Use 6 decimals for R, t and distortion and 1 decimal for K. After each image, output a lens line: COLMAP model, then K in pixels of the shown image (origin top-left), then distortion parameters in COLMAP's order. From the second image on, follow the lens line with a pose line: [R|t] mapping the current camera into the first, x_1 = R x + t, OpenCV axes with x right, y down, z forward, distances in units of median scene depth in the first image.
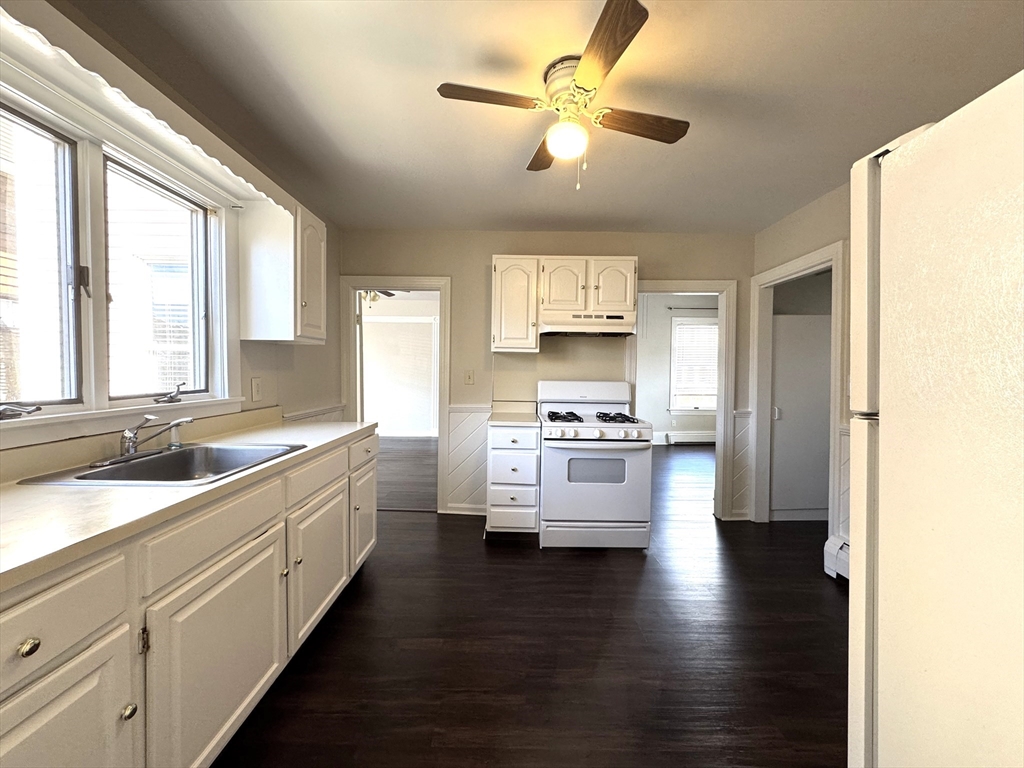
lens RADIAL K [[407.8, 0, 512.7], [0, 407.8, 382.6], [0, 0, 1]] dist [-0.000088, -0.000103]
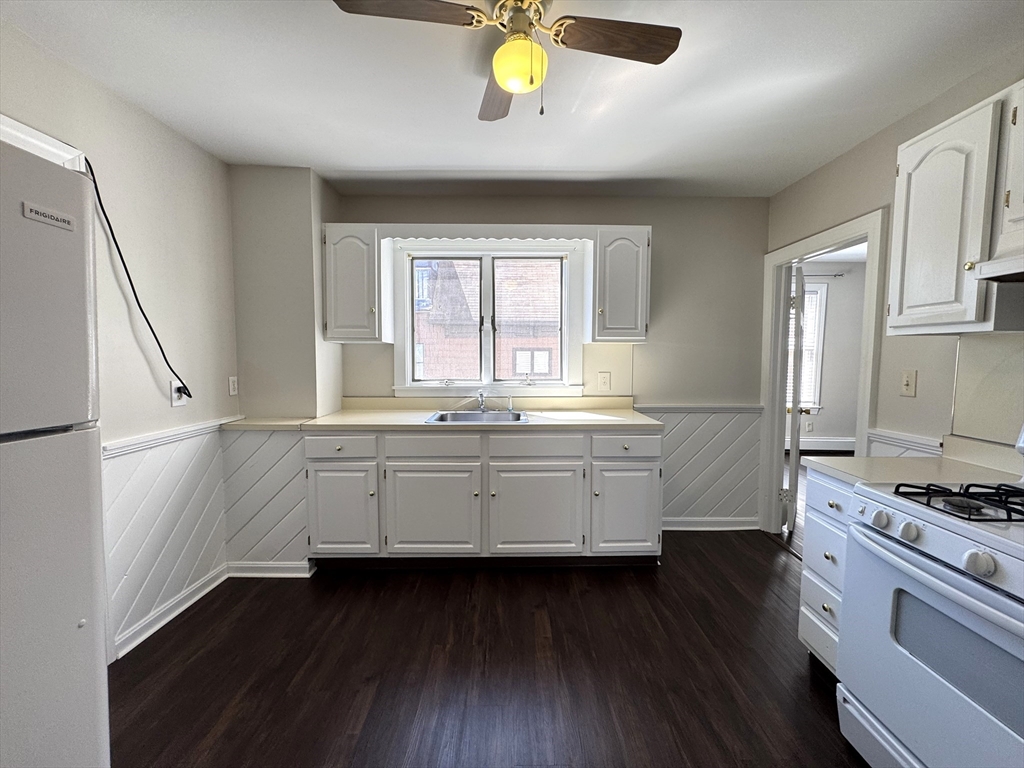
lens RADIAL K [[407.8, 0, 512.7], [0, 407.8, 382.6], [0, 0, 1]] dist [-0.000088, -0.000103]
pose [[0.003671, 0.055119, -0.998473, 0.543490], [-0.030309, 0.998027, 0.054983, -0.034114], [0.999534, 0.030061, 0.005334, 0.595609]]
